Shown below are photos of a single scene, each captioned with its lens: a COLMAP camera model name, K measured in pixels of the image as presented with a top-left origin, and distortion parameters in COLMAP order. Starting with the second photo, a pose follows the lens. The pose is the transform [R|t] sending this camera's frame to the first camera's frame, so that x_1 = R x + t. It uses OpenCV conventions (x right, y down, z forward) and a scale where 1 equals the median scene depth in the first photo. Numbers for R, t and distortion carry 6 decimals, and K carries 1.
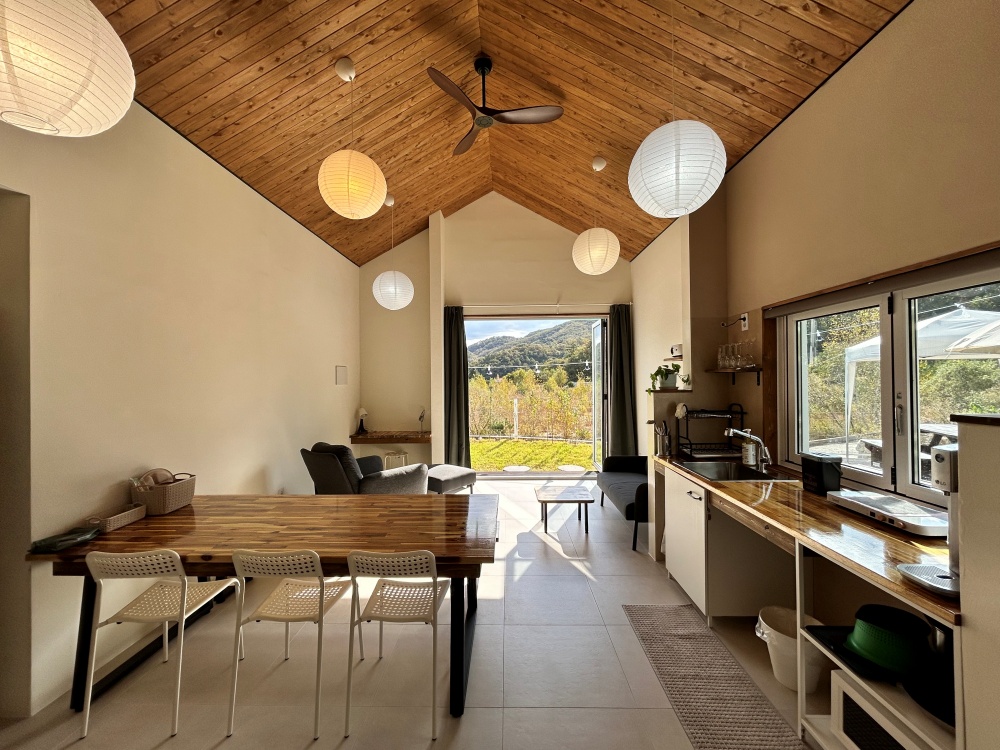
lens RADIAL K [[404.6, 0, 500.0], [0, 404.6, 375.0], [0, 0, 1]] dist [0.000703, 0.000061]
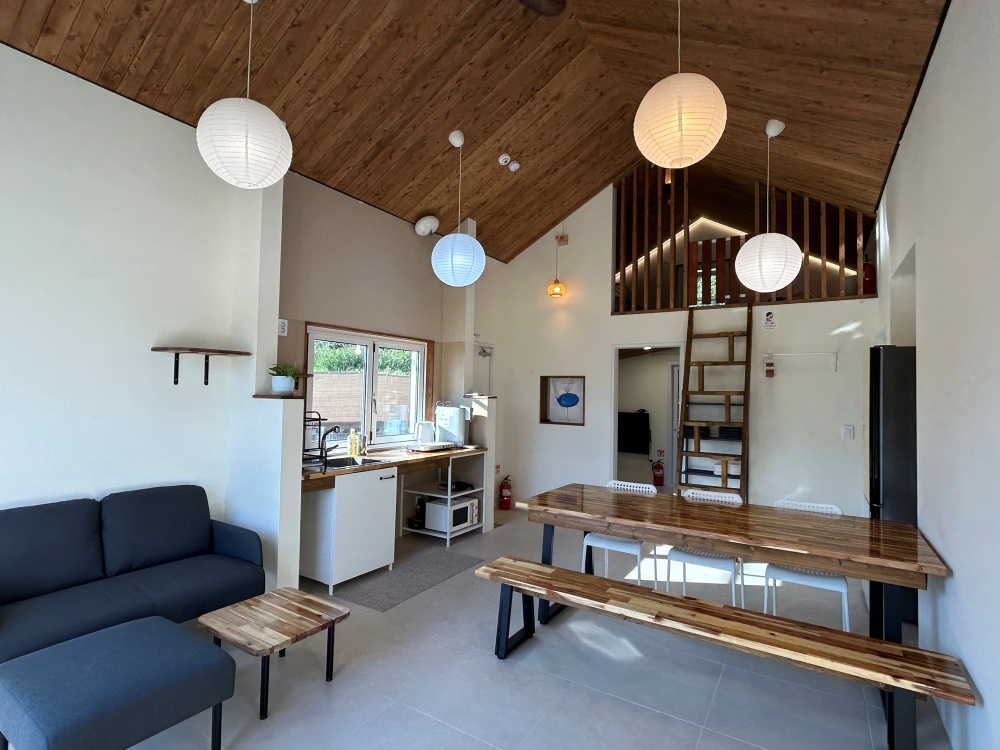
lens RADIAL K [[495.5, 0, 500.0], [0, 495.5, 375.0], [0, 0, 1]] dist [-0.000864, -0.000065]
pose [[-0.855217, 0.007655, 0.518213, -0.624376], [-0.016193, 0.999008, -0.041481, 0.037320], [-0.518016, -0.043866, -0.854245, 2.166594]]
